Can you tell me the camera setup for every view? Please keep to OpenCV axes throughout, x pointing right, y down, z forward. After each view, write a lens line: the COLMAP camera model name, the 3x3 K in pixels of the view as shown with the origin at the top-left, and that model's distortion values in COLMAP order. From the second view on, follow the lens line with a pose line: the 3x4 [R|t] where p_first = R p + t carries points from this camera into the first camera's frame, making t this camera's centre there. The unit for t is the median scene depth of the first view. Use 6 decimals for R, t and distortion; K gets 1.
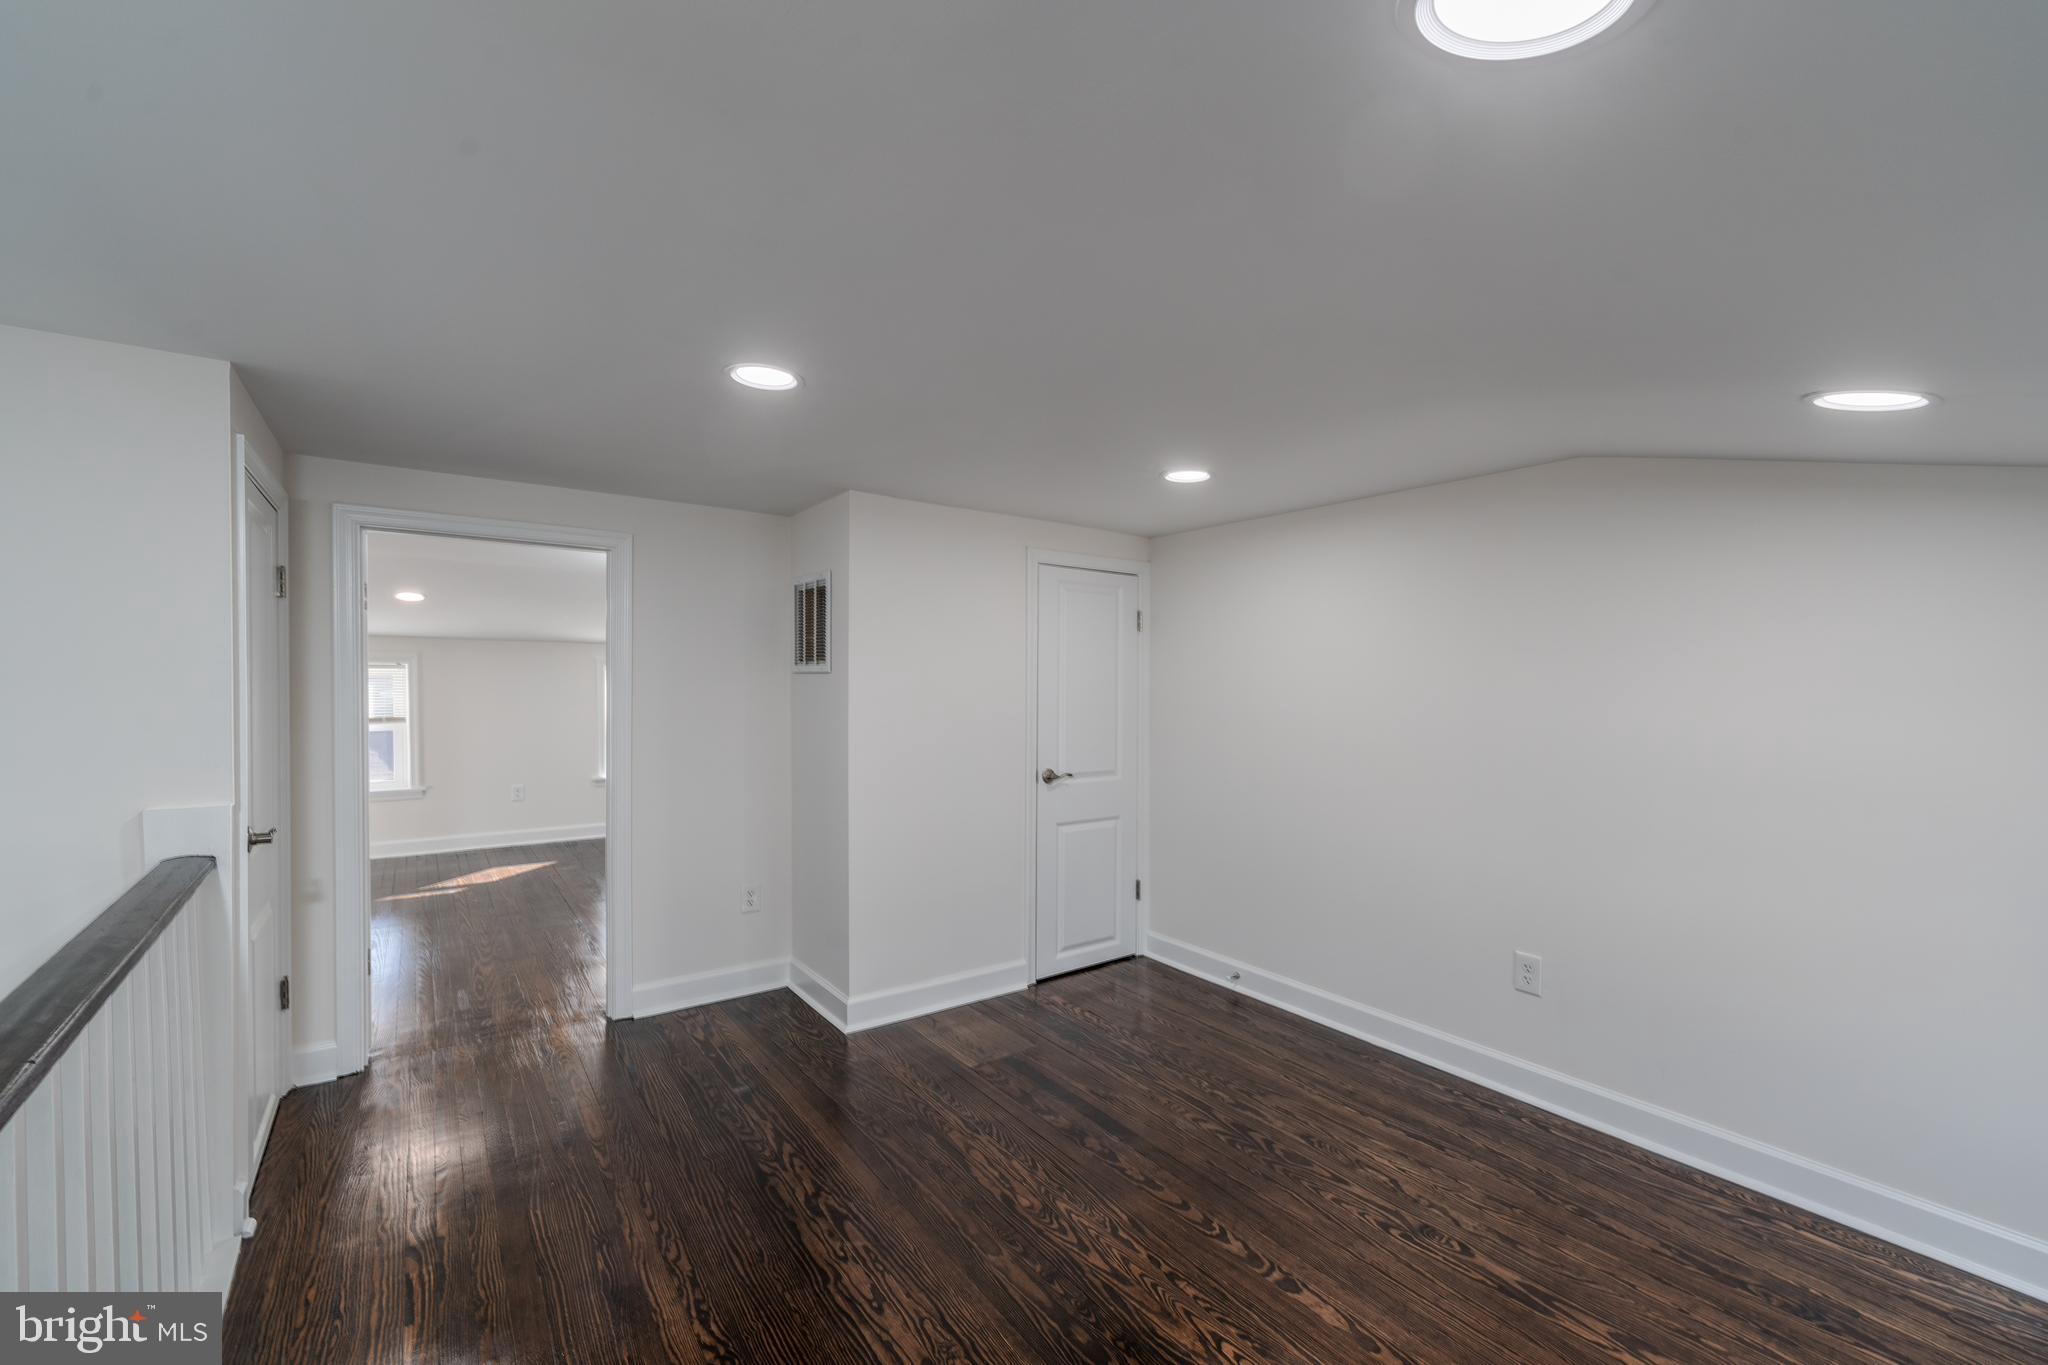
lens RADIAL K [[834.5, 0, 1036.4], [0, 834.5, 693.3], [0, 0, 1]] dist [-0.001868, -0.000125]
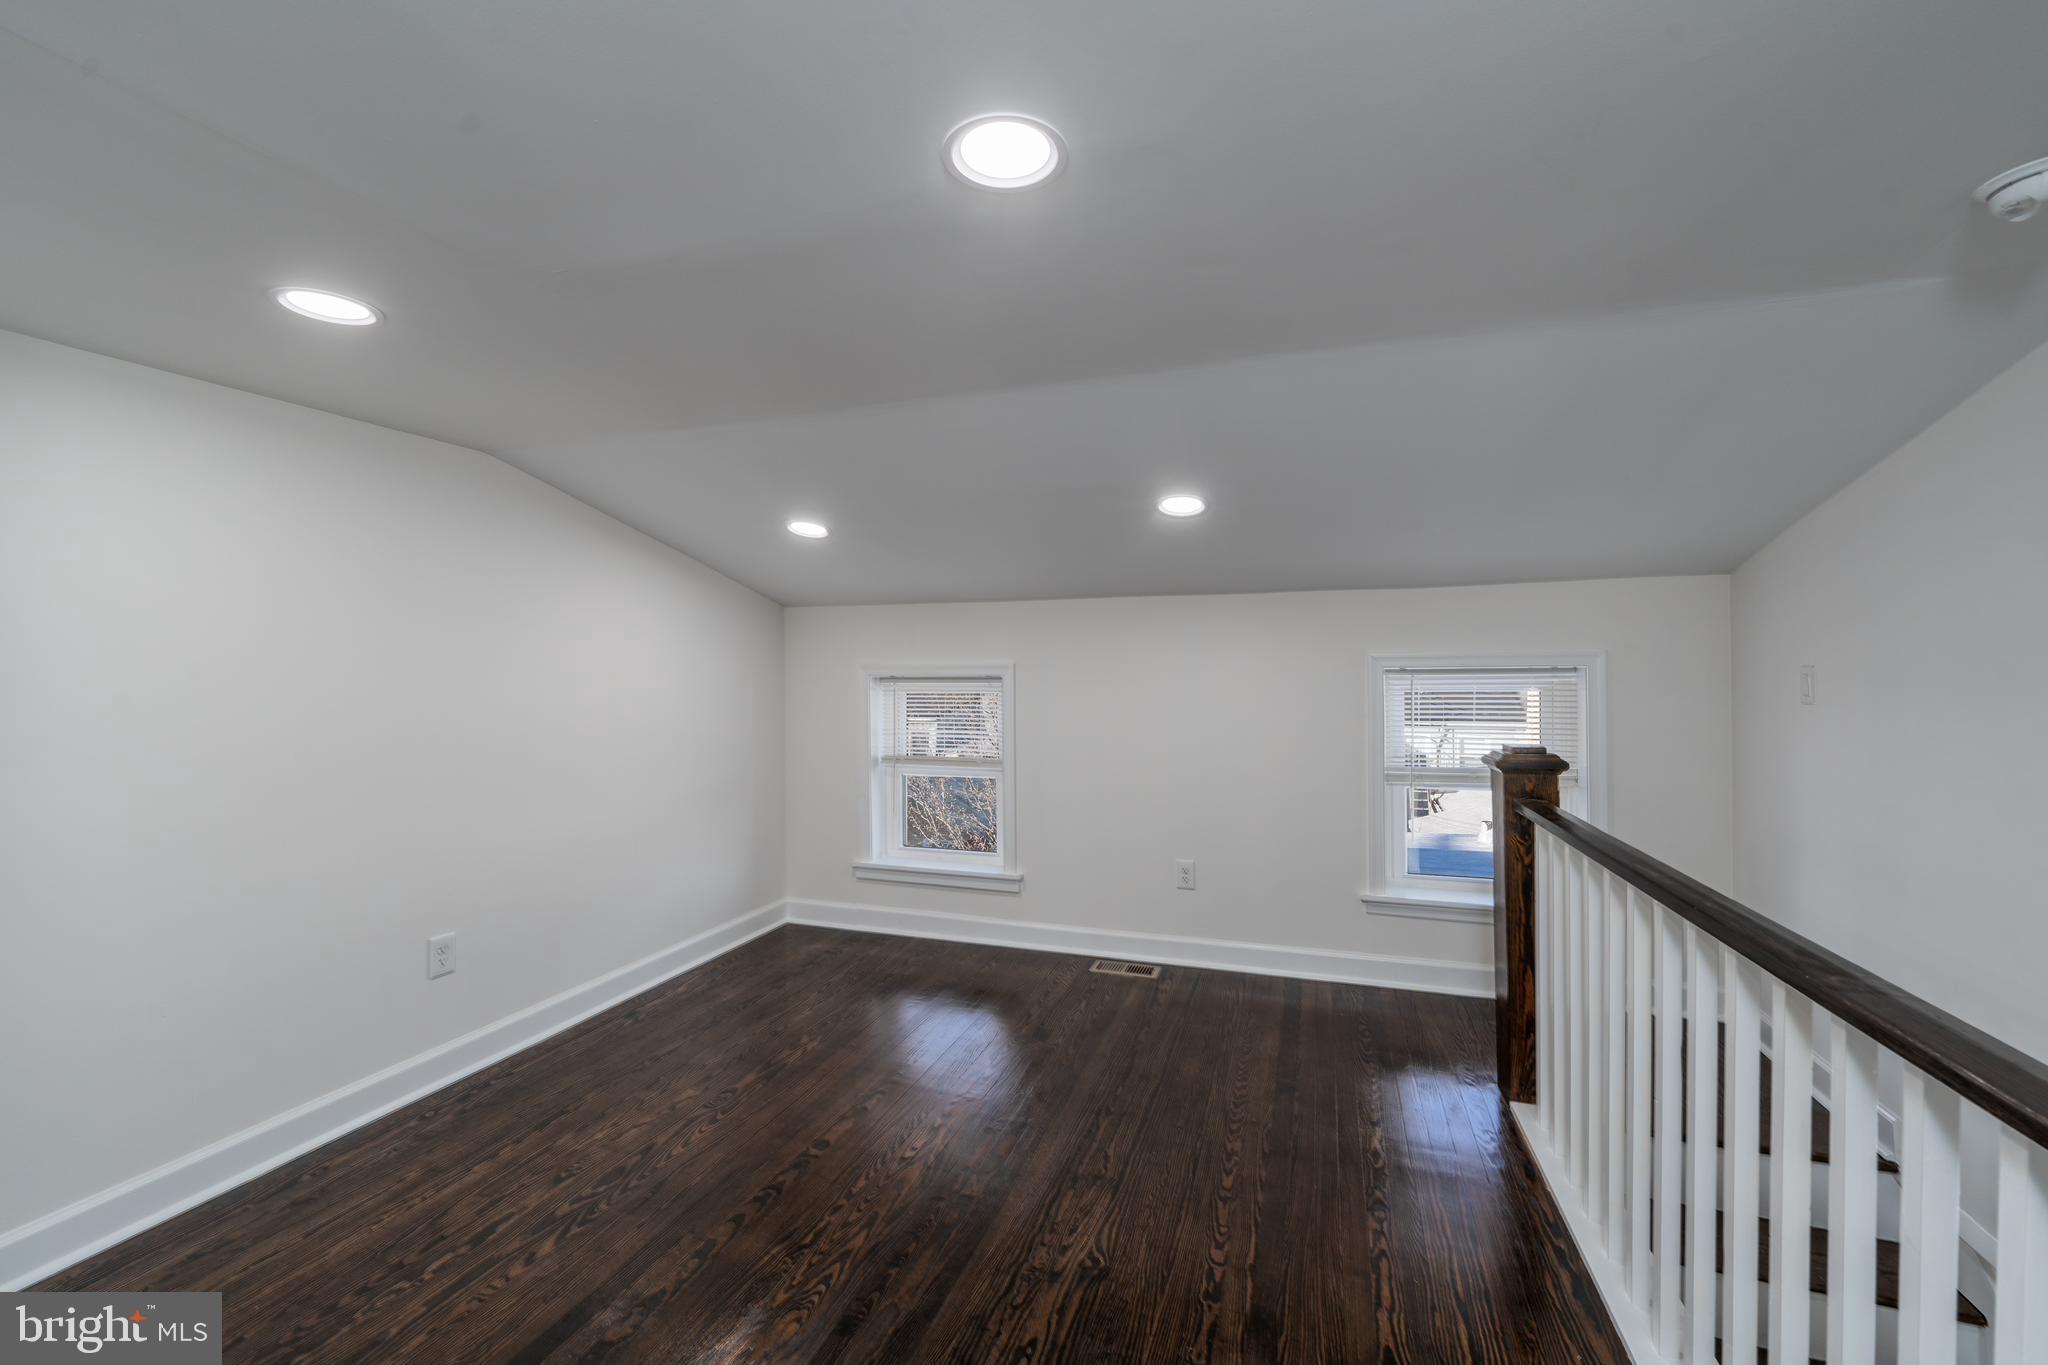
lens RADIAL K [[834.5, 0, 1034.5], [0, 834.5, 675.2], [0, 0, 1]] dist [-0.001868, -0.000125]
pose [[-0.569388, -0.013808, 0.821953, -0.742171], [0.007281, 0.999735, 0.021838, -0.011280], [-0.822036, 0.018419, -0.569137, 1.198747]]
